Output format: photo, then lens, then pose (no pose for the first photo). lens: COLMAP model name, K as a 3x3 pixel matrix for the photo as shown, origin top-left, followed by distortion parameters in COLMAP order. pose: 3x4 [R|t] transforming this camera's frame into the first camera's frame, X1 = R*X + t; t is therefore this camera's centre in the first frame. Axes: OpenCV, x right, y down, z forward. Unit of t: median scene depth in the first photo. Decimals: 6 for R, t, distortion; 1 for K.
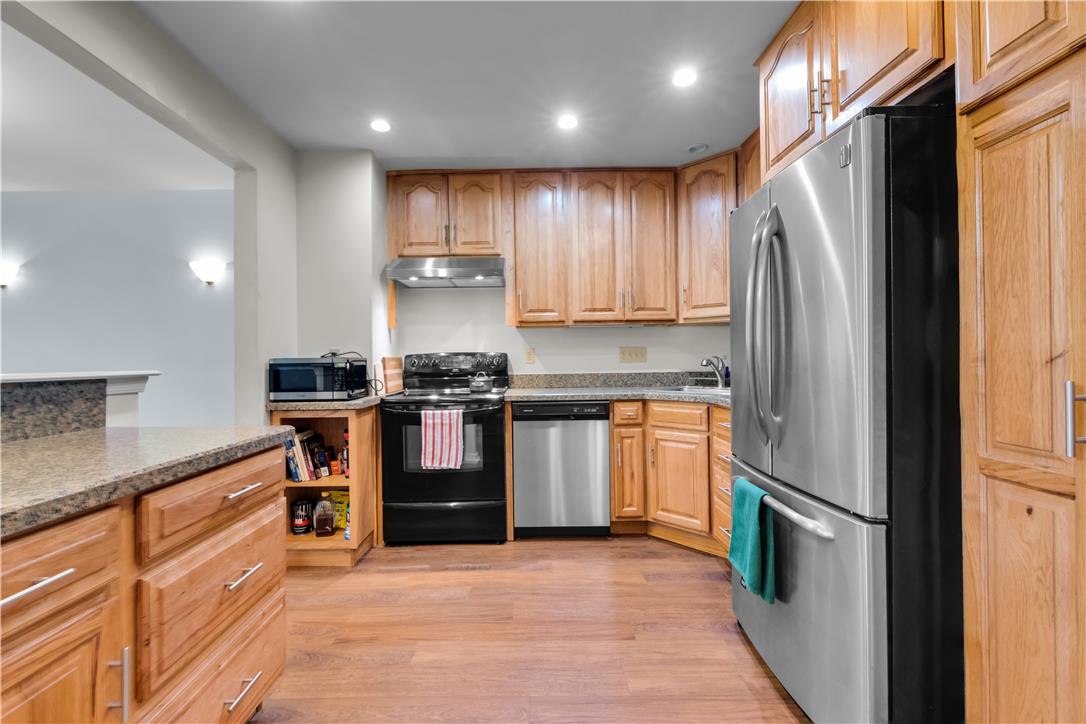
lens RADIAL K [[464.7, 0, 529.0], [0, 464.7, 359.6], [0, 0, 1]] dist [-0.001353, -0.000793]
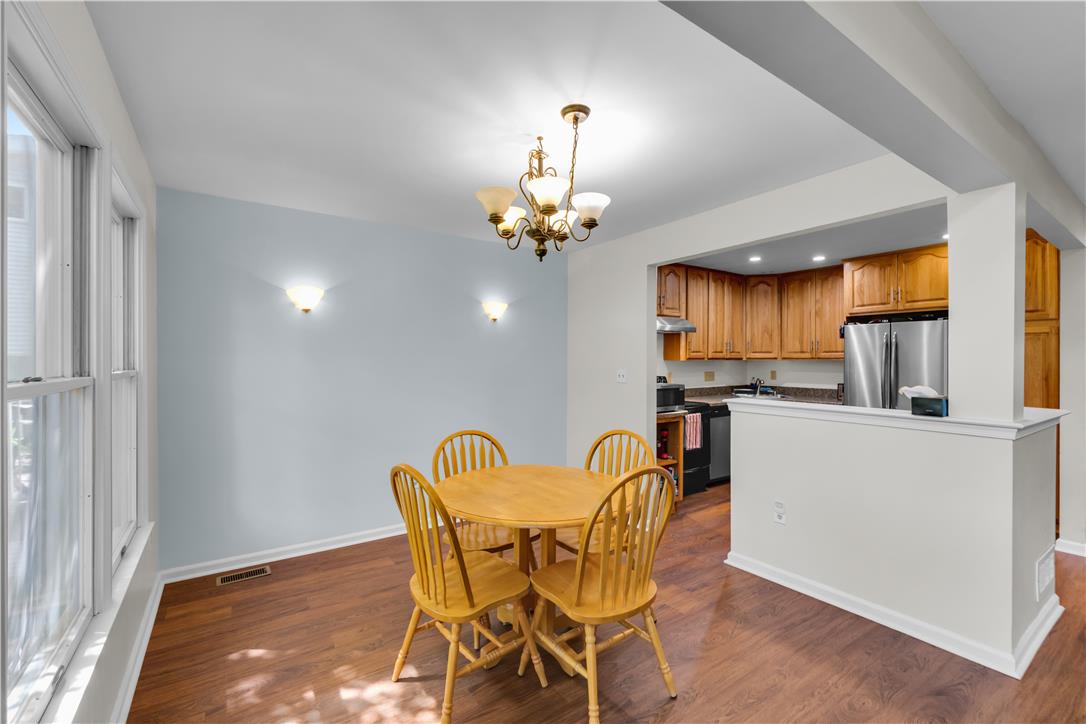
lens RADIAL K [[461.0, 0, 535.4], [0, 461.0, 359.1], [0, 0, 1]] dist [-0.000347, -0.000186]
pose [[0.829160, 0.012383, 0.558874, -1.532621], [-0.010893, 0.999923, -0.005995, -0.069946], [-0.558905, -0.001117, 0.829231, -0.056858]]
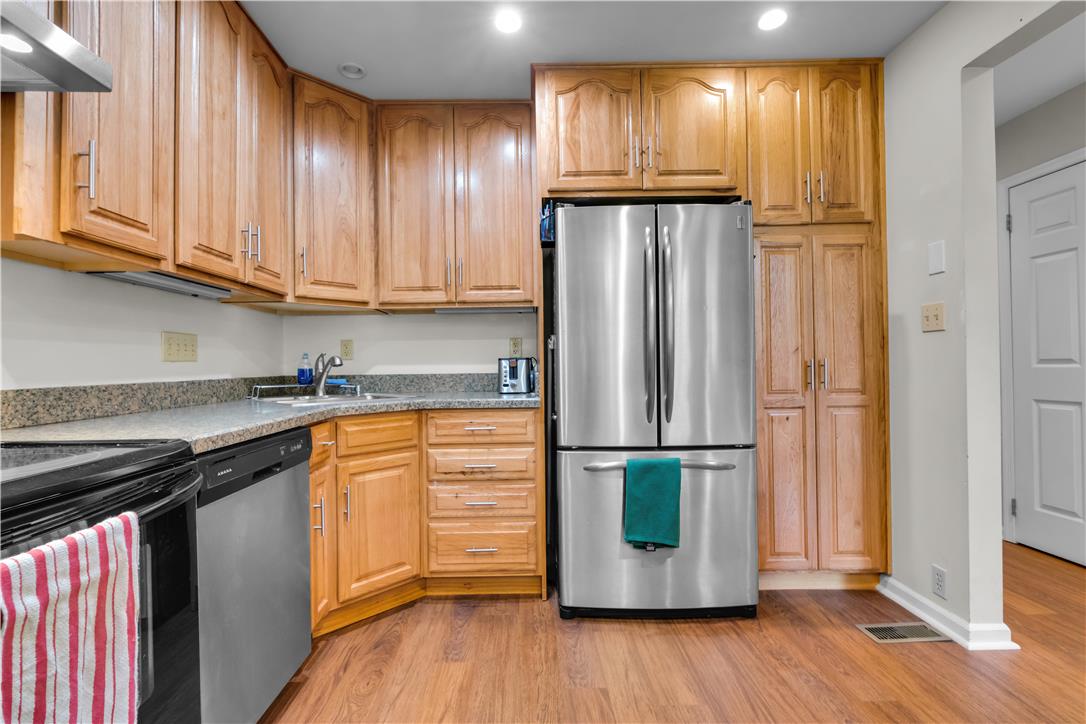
lens RADIAL K [[500.9, 0, 531.1], [0, 500.9, 359.9], [0, 0, 1]] dist [-0.001334, -0.000539]
pose [[-0.011881, 0.022560, 0.999675, -0.432662], [0.012288, 0.999673, -0.022414, 0.026962], [-0.999854, 0.012018, -0.012155, 0.739517]]
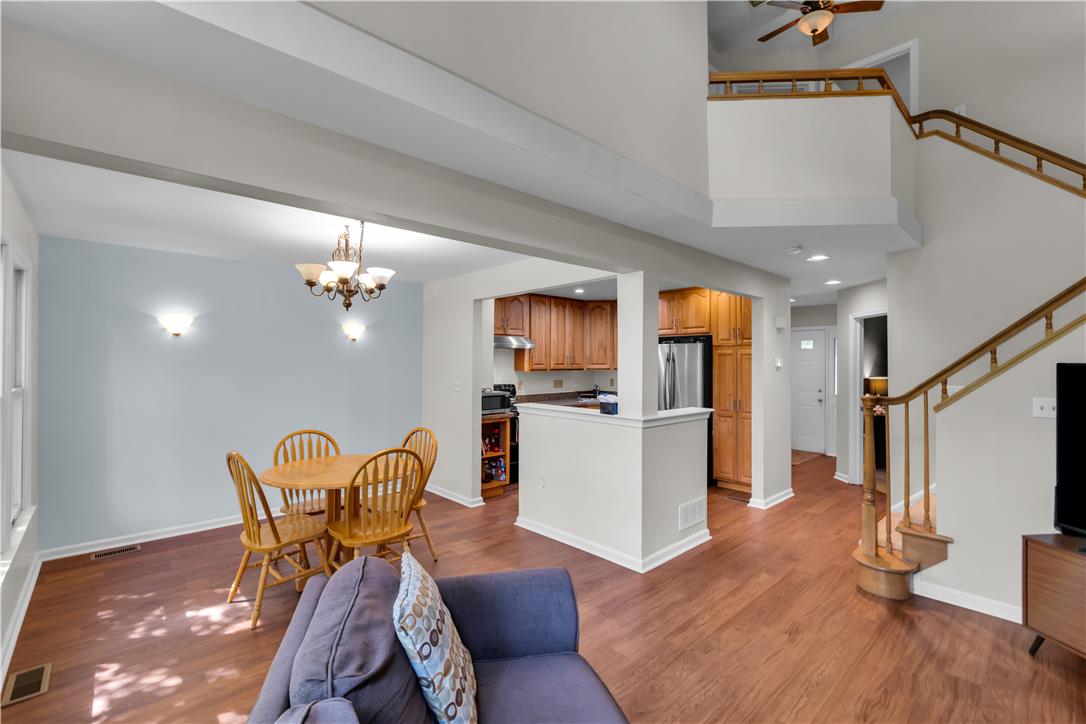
lens RADIAL K [[471.8, 0, 539.6], [0, 471.8, 357.3], [0, 0, 1]] dist [-0.000992, -0.000226]
pose [[0.733950, 0.020293, 0.678900, -1.526502], [-0.012858, 0.999790, -0.015984, -0.113722], [-0.679082, 0.003002, 0.734056, -0.574341]]
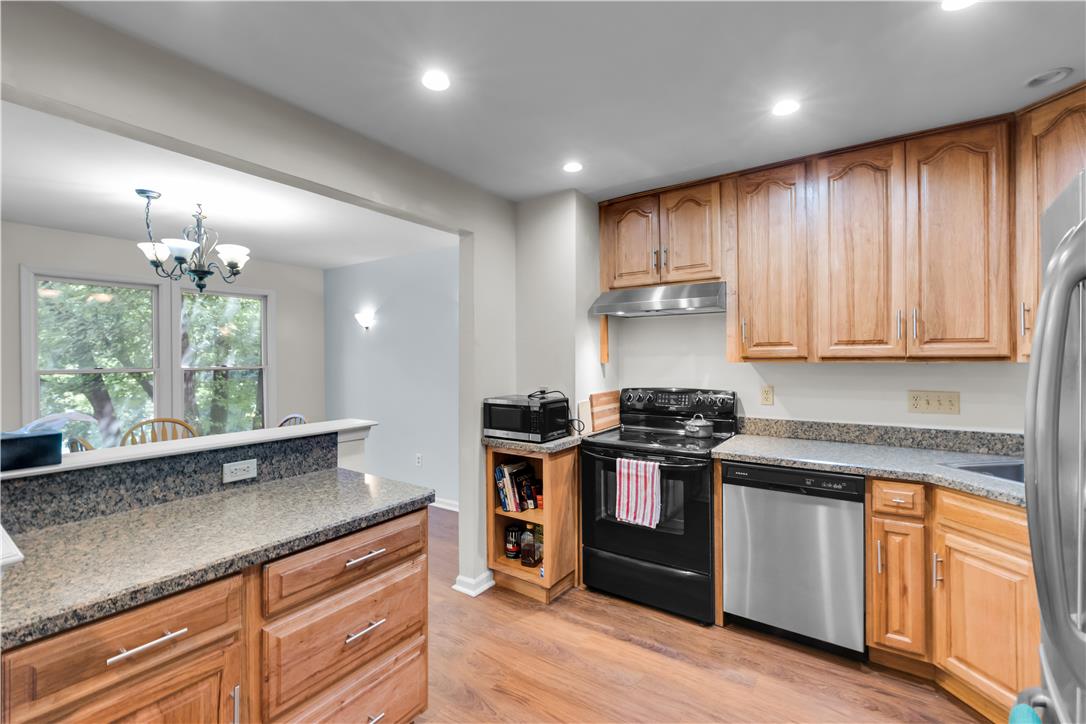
lens RADIAL K [[474.1, 0, 535.3], [0, 474.1, 357.1], [0, 0, 1]] dist [0.000809, -0.000062]
pose [[0.817008, 0.007190, -0.576581, 0.179329], [-0.002368, 0.999956, 0.009115, -0.099164], [0.576621, -0.006081, 0.816989, 0.118705]]
